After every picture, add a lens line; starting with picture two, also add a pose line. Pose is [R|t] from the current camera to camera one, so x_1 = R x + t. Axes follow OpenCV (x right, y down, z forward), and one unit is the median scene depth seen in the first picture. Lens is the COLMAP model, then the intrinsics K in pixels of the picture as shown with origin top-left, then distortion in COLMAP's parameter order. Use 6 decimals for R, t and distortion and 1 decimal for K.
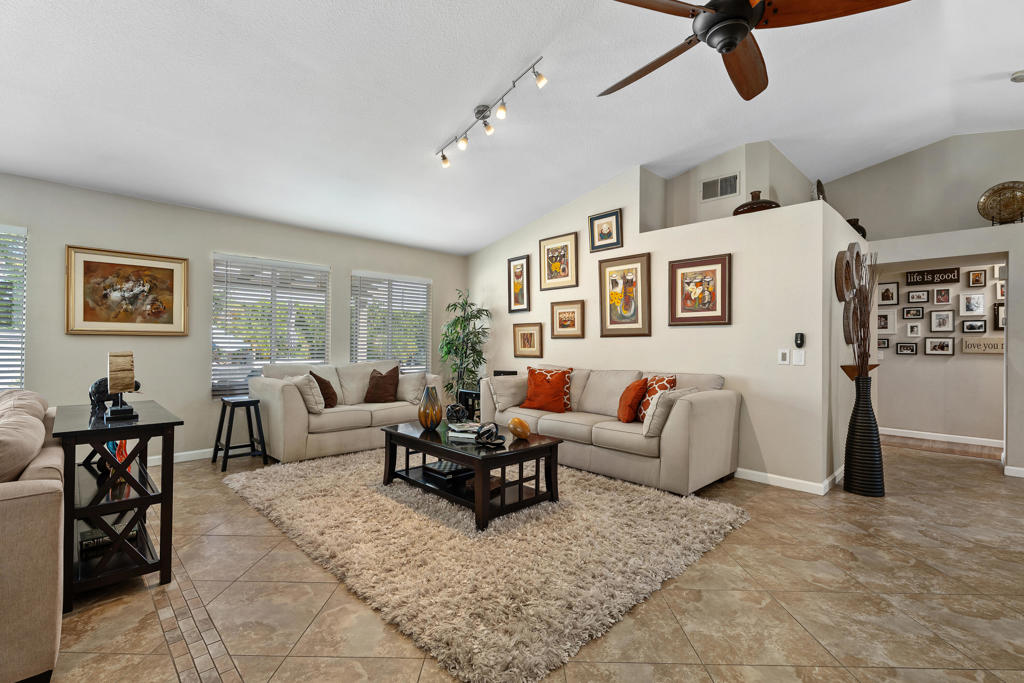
lens RADIAL K [[457.8, 0, 506.4], [0, 457.8, 334.1], [0, 0, 1]] dist [0.006162, 0.000539]
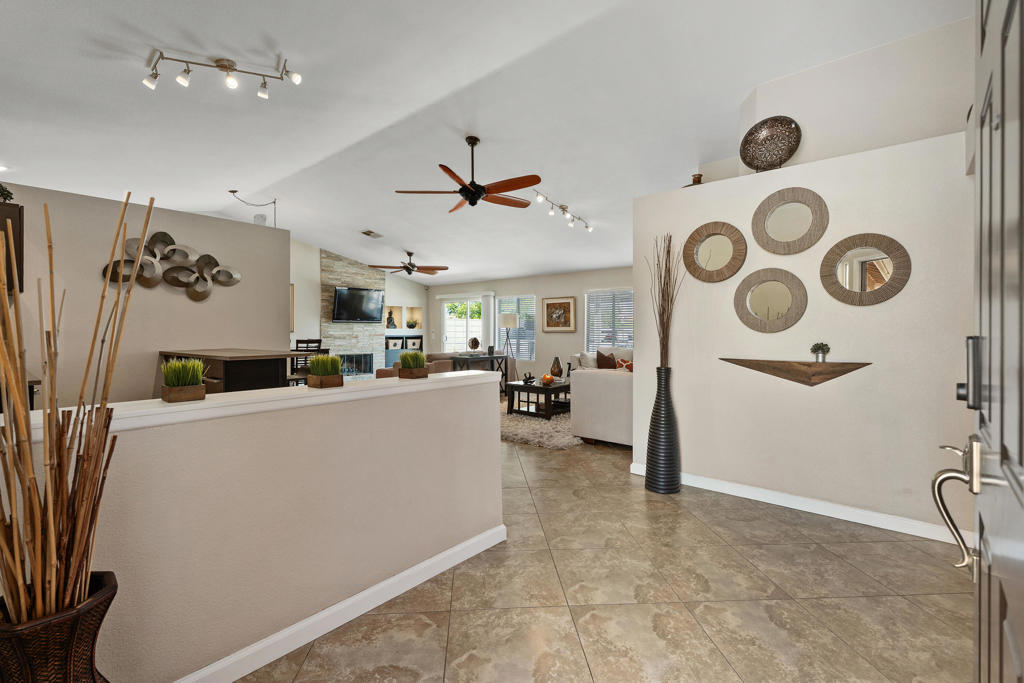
lens RADIAL K [[457.8, 0, 509.9], [0, 457.8, 335.2], [0, 0, 1]] dist [0.006162, 0.000539]
pose [[0.090616, -0.004600, -0.995875, 1.314318], [0.022685, 0.999739, -0.002554, 0.015619], [0.995627, -0.022360, 0.090697, 0.465318]]
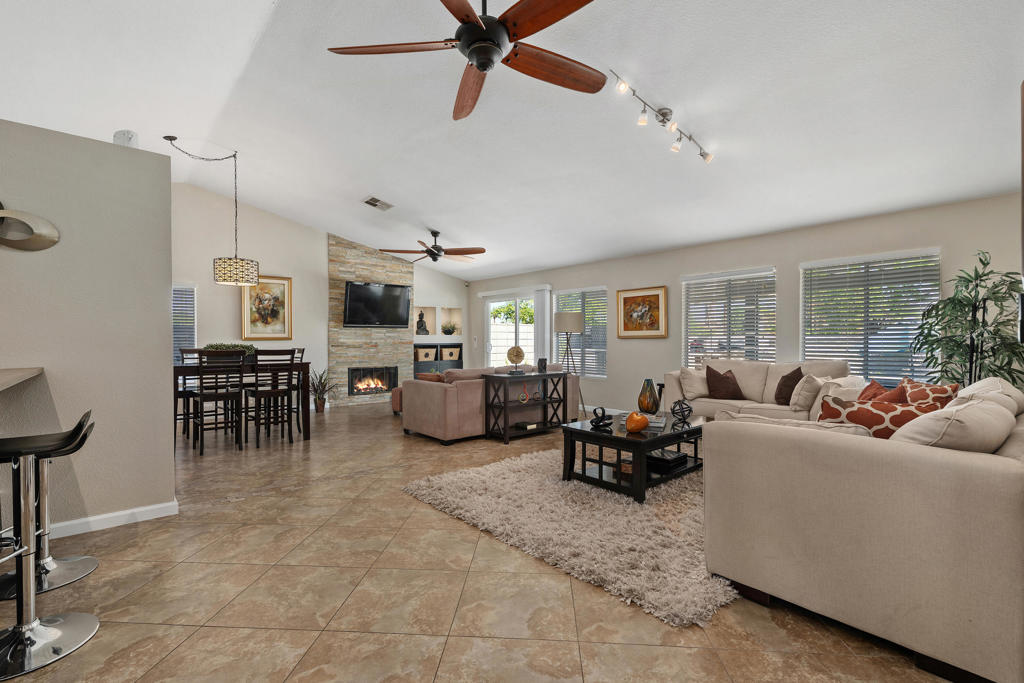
lens RADIAL K [[457.8, 0, 513.6], [0, 457.8, 345.3], [0, 0, 1]] dist [0.006162, 0.000539]
pose [[-0.042910, -0.000805, -0.999079, 0.739726], [0.024295, 0.999703, -0.001849, 0.017530], [0.998783, -0.024352, -0.042878, 0.530516]]
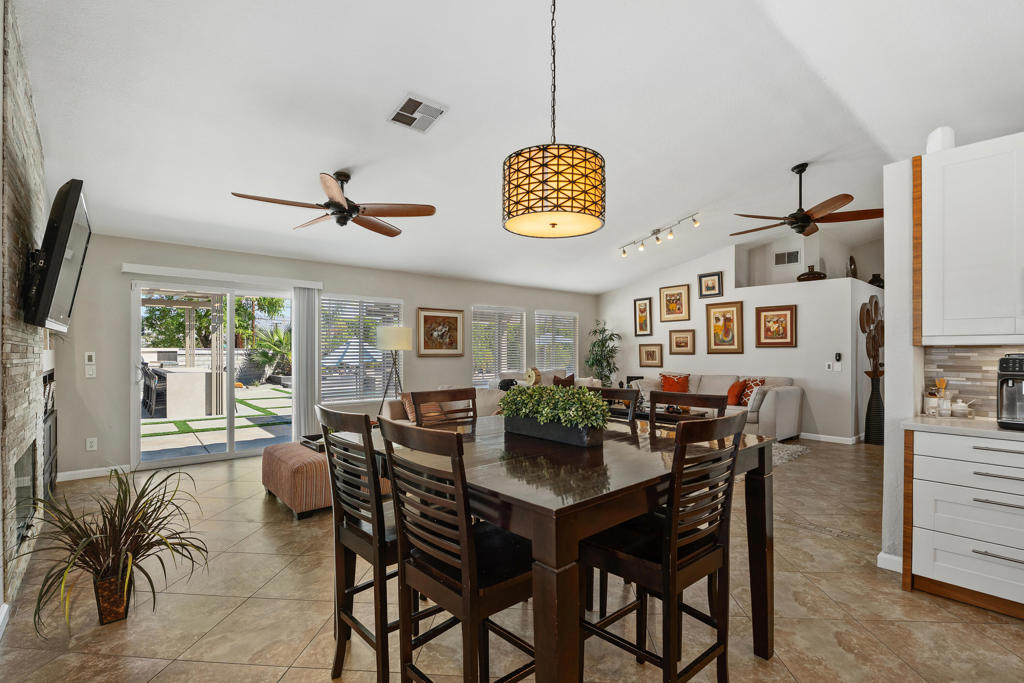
lens RADIAL K [[457.8, 0, 521.8], [0, 457.8, 347.9], [0, 0, 1]] dist [0.006162, 0.000539]
pose [[0.998610, -0.008892, -0.051945, -0.366559], [0.009677, 0.999843, 0.014872, -0.045941], [0.051804, -0.015354, 0.998539, -0.625849]]
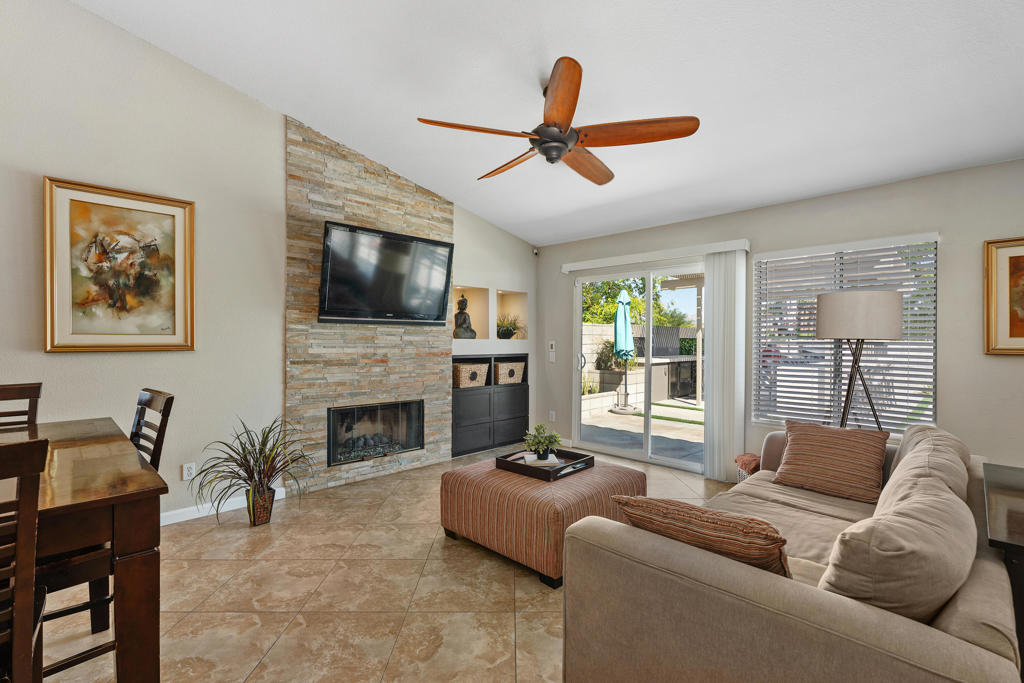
lens RADIAL K [[457.8, 0, 517.2], [0, 457.8, 344.0], [0, 0, 1]] dist [0.006162, 0.000539]
pose [[0.027833, -0.005124, -0.999599, -0.151032], [0.016816, 0.999848, -0.004657, -0.022239], [0.999471, -0.016680, 0.027915, 0.140340]]
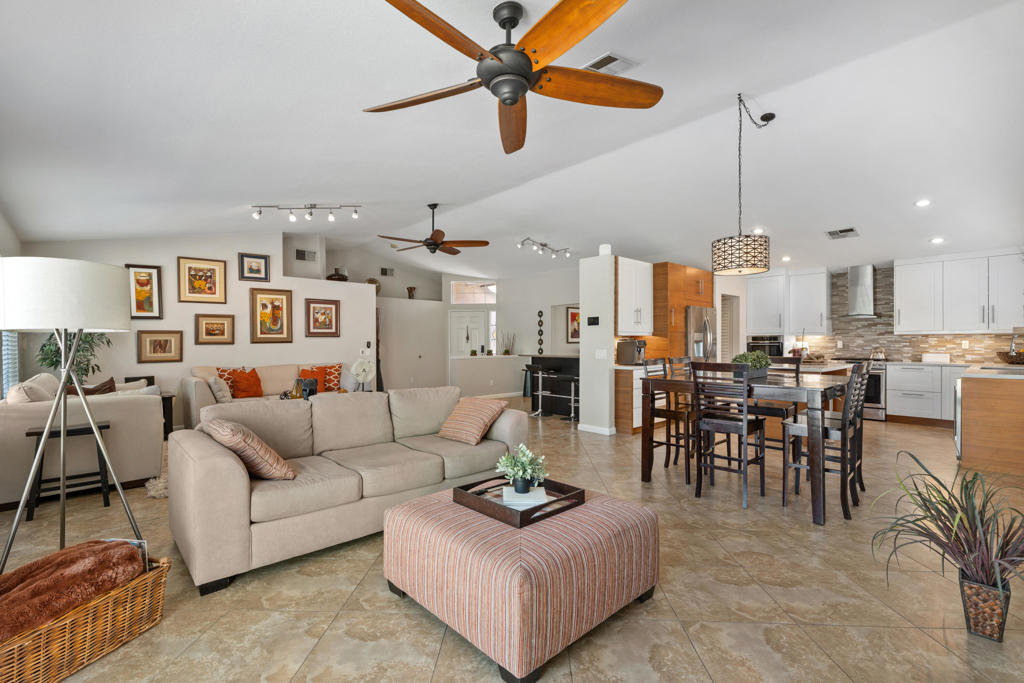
lens RADIAL K [[457.8, 0, 507.2], [0, 457.8, 344.4], [0, 0, 1]] dist [0.006162, 0.000539]
pose [[0.027828, -0.016604, 0.999475, -1.261329], [-0.016460, 0.999719, 0.017066, -0.028483], [-0.999477, -0.016926, 0.027547, 0.197182]]
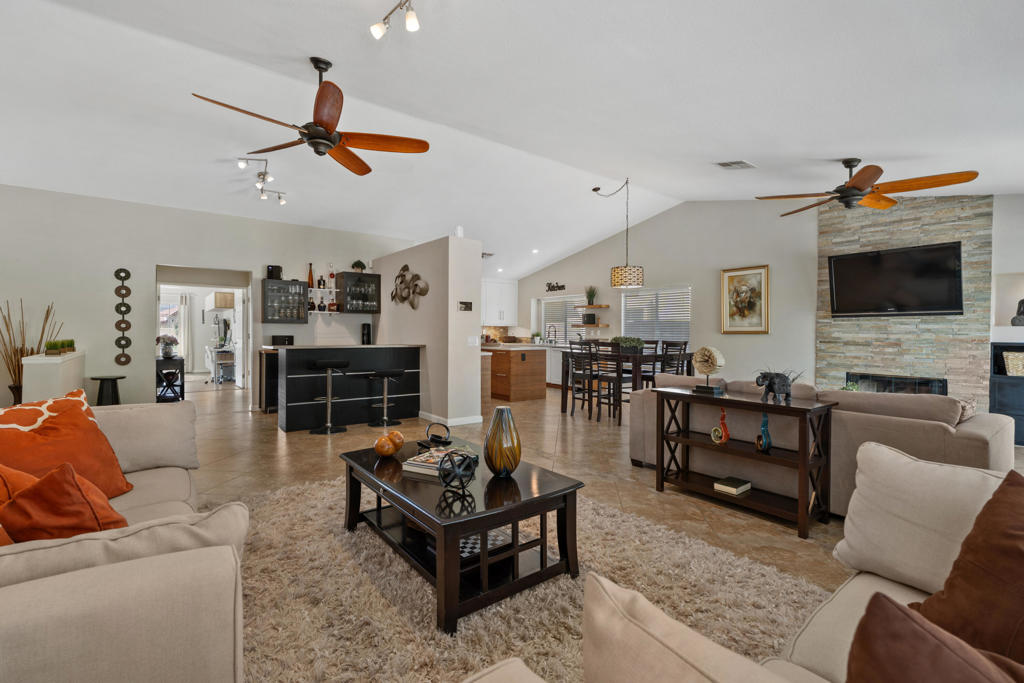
lens RADIAL K [[457.8, 0, 508.9], [0, 457.8, 335.5], [0, 0, 1]] dist [0.006162, 0.000539]
pose [[-0.993902, -0.018619, 0.108680, -0.187073], [-0.020158, 0.999711, -0.013083, 0.017223], [-0.108405, -0.015194, -0.993991, 1.218086]]
